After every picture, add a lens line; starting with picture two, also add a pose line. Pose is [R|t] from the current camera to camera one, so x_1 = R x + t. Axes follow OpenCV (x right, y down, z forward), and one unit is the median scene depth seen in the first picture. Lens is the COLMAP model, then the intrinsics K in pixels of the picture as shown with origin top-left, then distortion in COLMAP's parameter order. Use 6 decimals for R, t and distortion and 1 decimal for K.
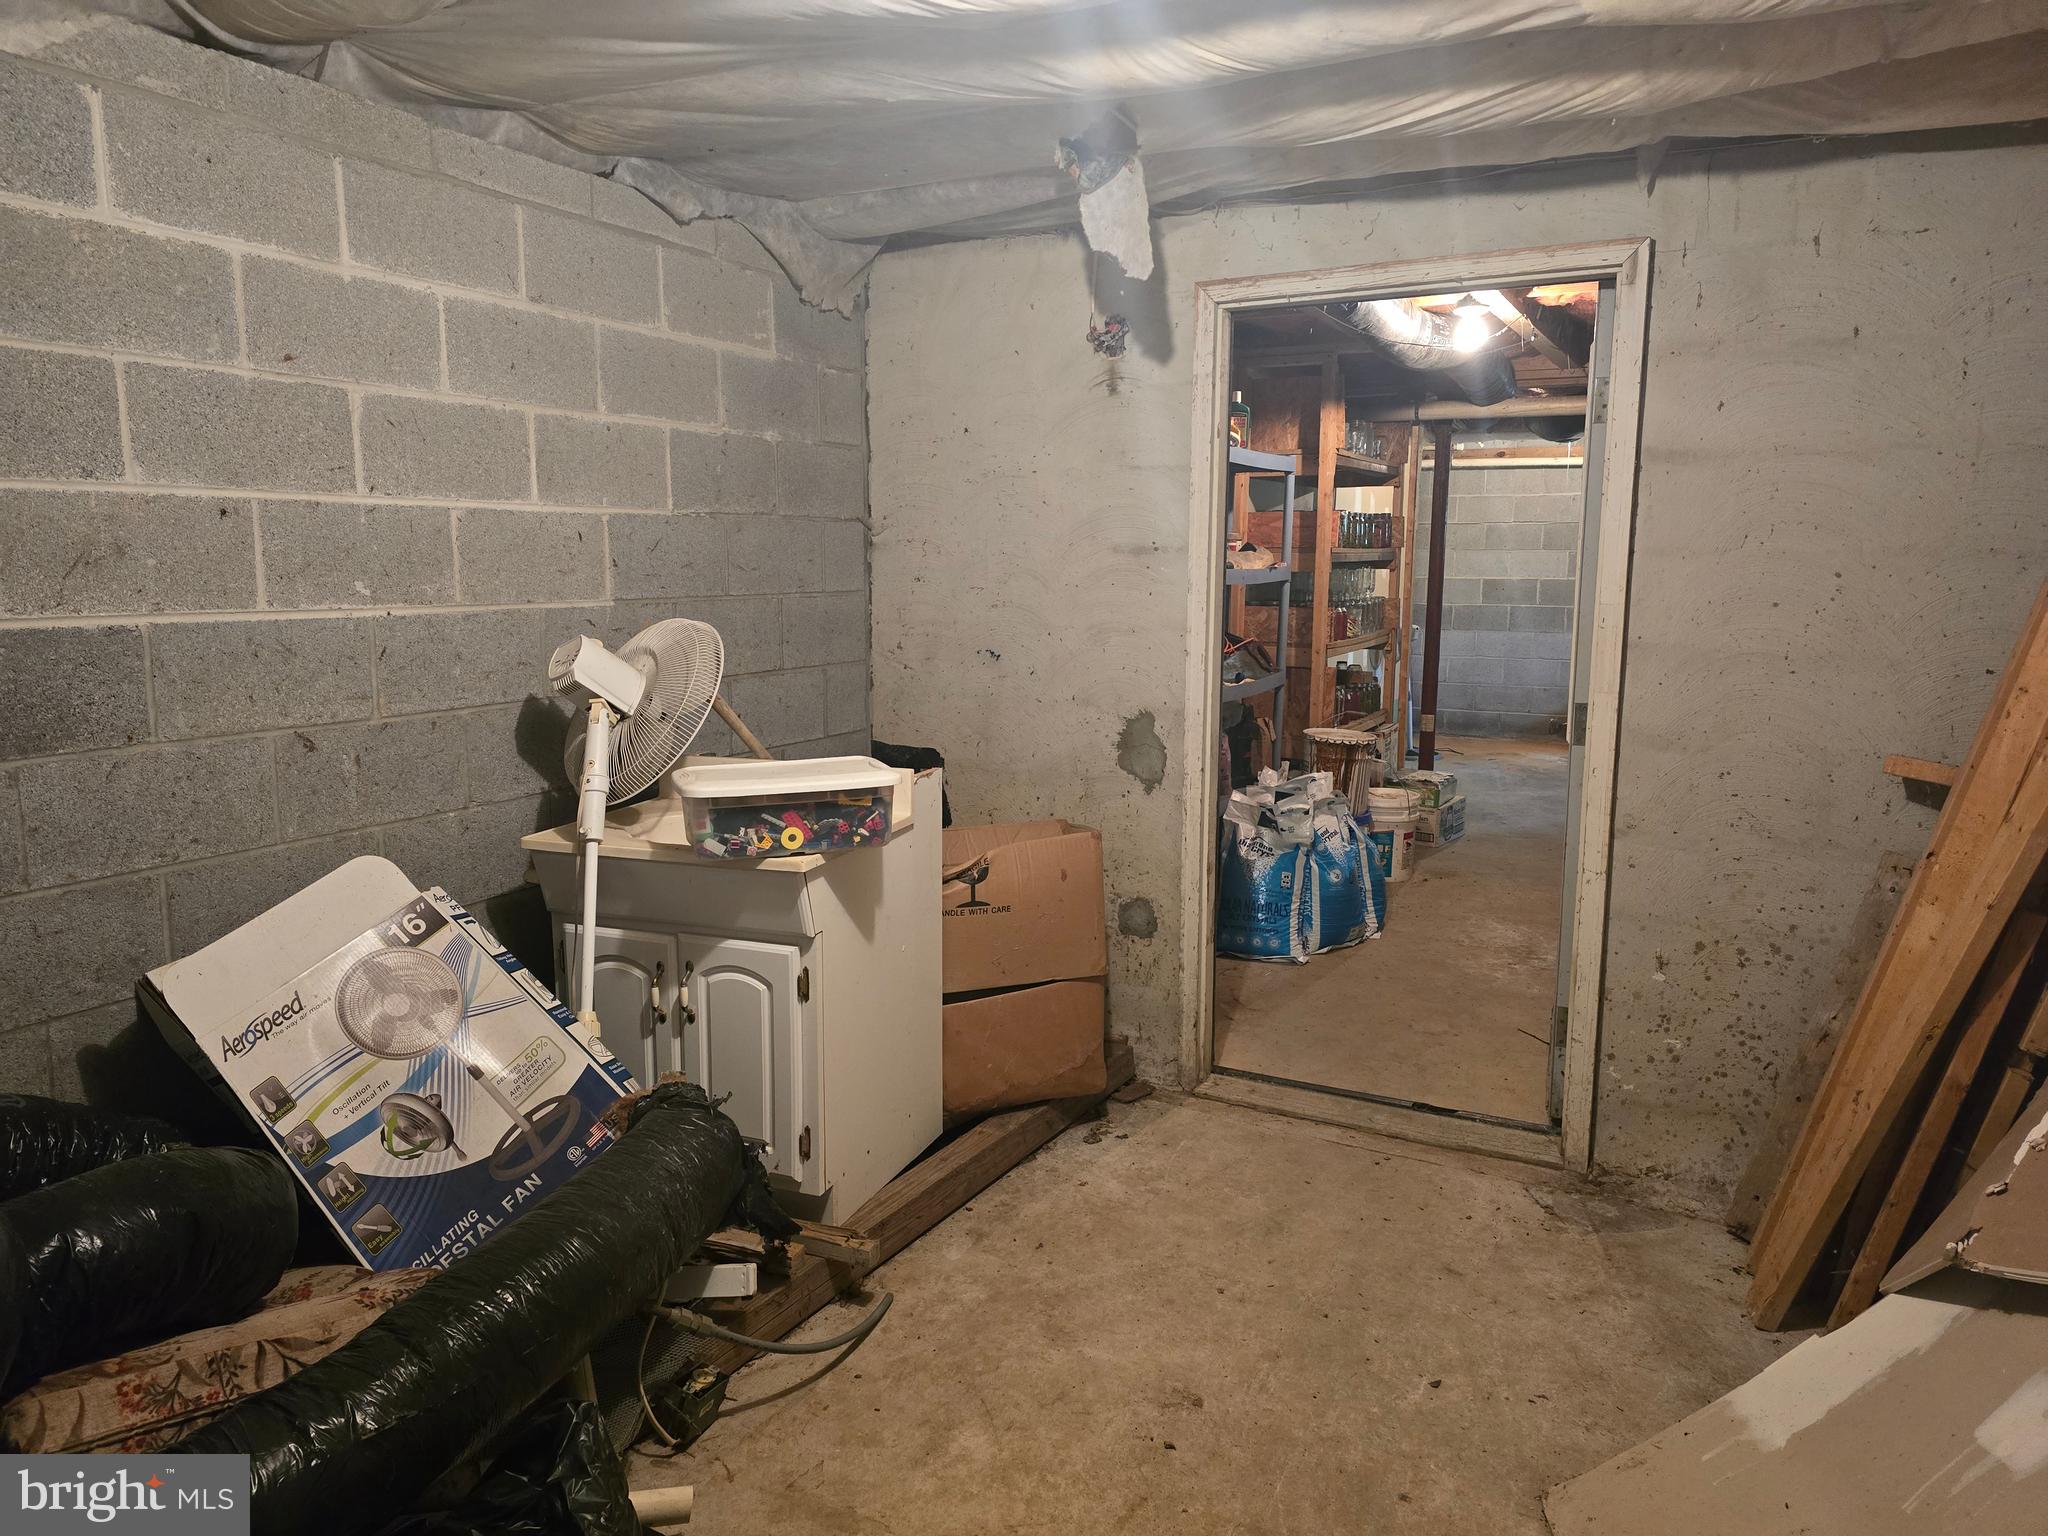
lens RADIAL K [[1389.3, 0, 1024.0], [0, 1389.3, 768.0], [0, 0, 1]] dist [0.062405, -0.050715]
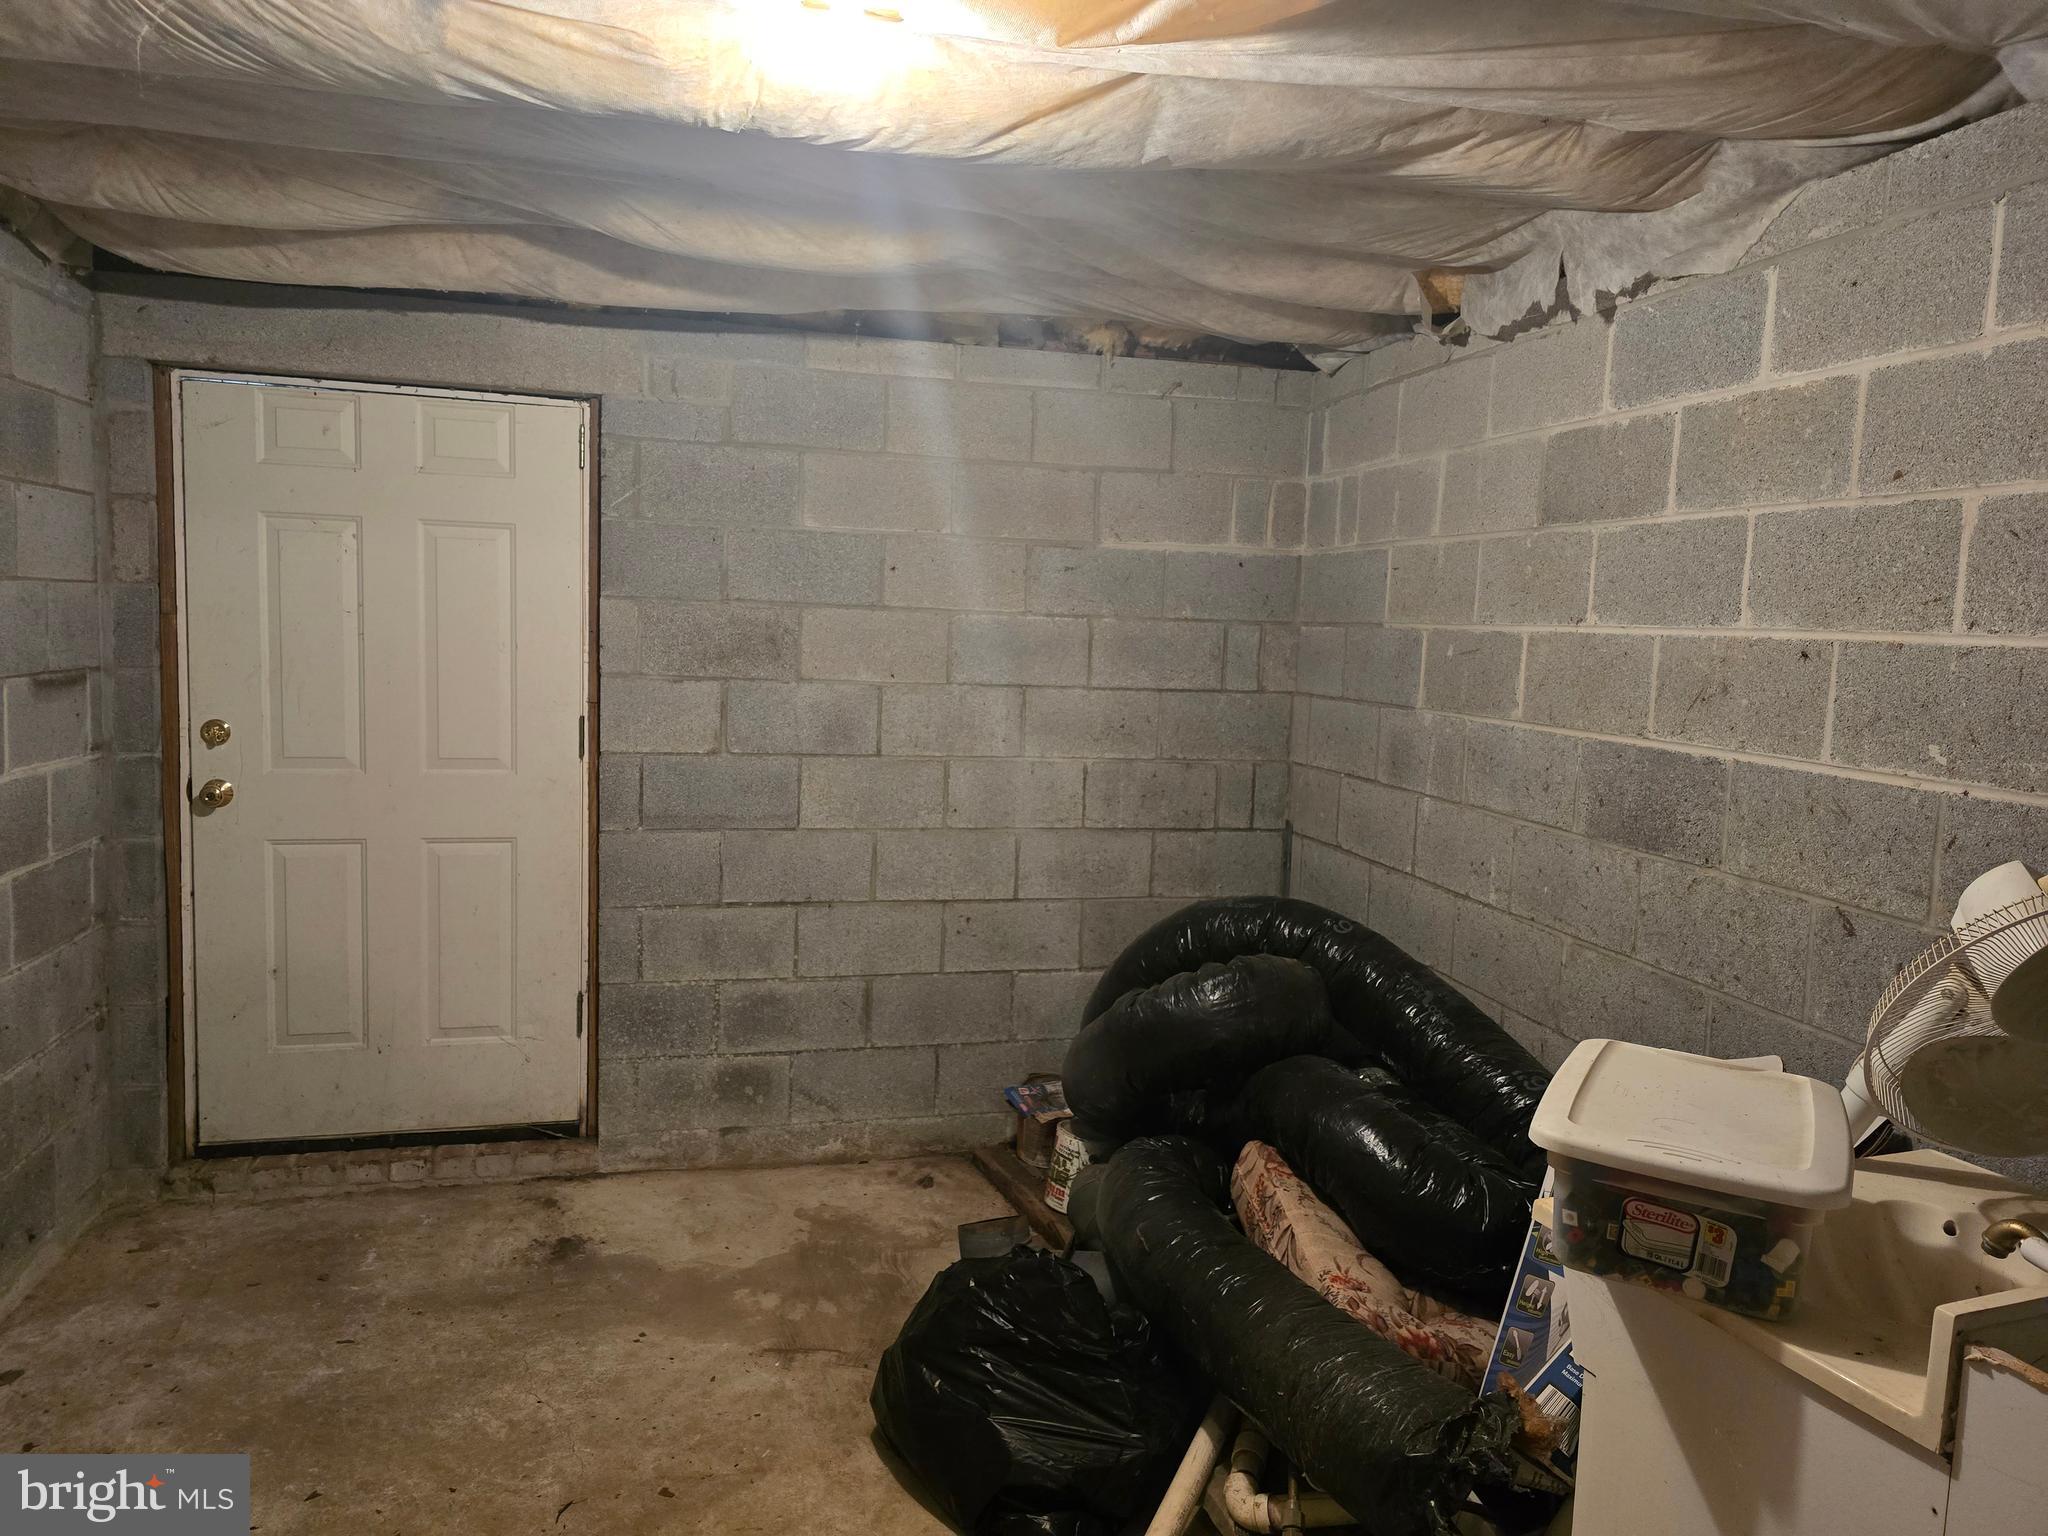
lens RADIAL K [[1389.3, 0, 1024.0], [0, 1389.3, 768.0], [0, 0, 1]] dist [0.062405, -0.050715]
pose [[-0.750522, 0.034600, -0.659939, 0.441661], [-0.145957, 0.965288, 0.216601, -0.232654], [0.644526, 0.258887, -0.719420, 1.339389]]
